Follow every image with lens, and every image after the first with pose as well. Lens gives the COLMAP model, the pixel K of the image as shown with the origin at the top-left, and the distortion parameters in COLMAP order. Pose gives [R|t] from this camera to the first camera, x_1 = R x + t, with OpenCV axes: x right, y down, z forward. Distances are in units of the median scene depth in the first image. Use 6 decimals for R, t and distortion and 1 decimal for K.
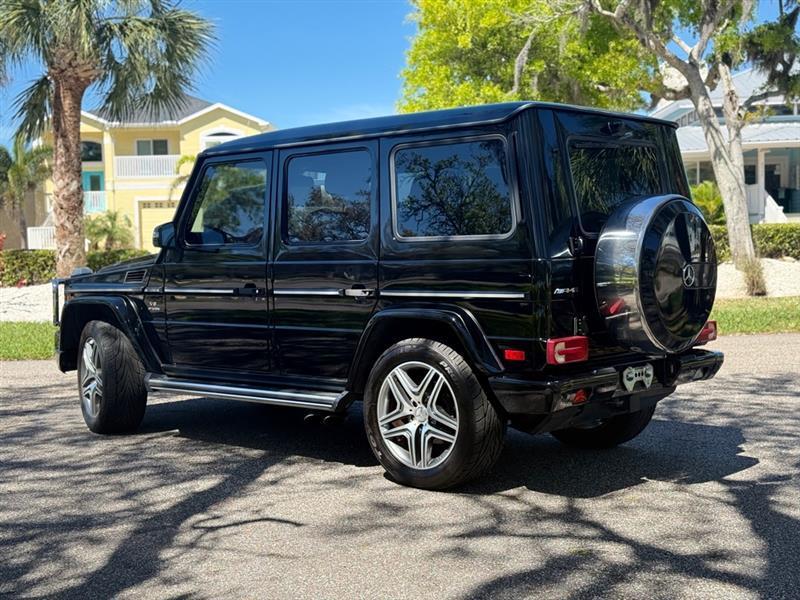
lens RADIAL K [[1100.3, 0, 400.0], [0, 1100.3, 300.0], [0, 0, 1]] dist [0.137640, -0.153027]
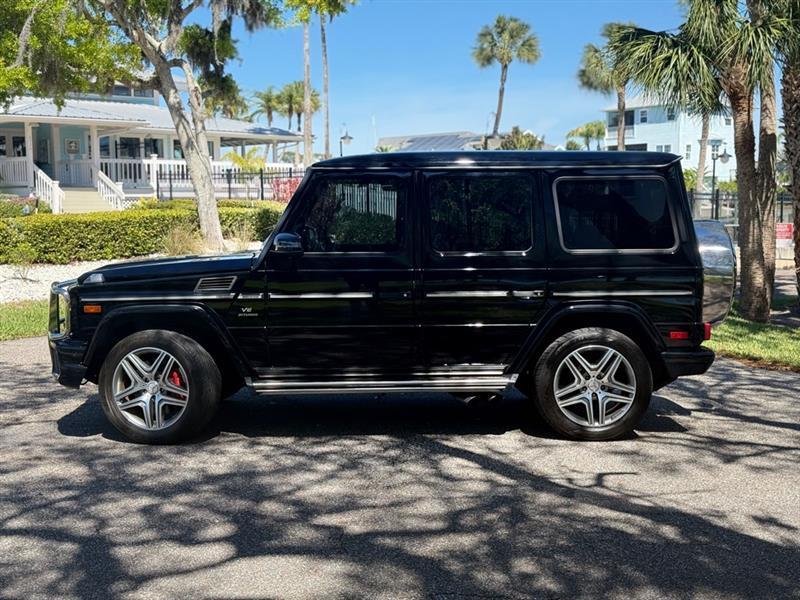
lens RADIAL K [[1100.3, 0, 400.0], [0, 1100.3, 300.0], [0, 0, 1]] dist [0.137640, -0.153027]
pose [[0.728938, -0.044029, 0.683162, -1.015402], [0.022913, 0.998940, 0.039932, -0.053752], [-0.684196, -0.013454, 0.729174, 0.193669]]
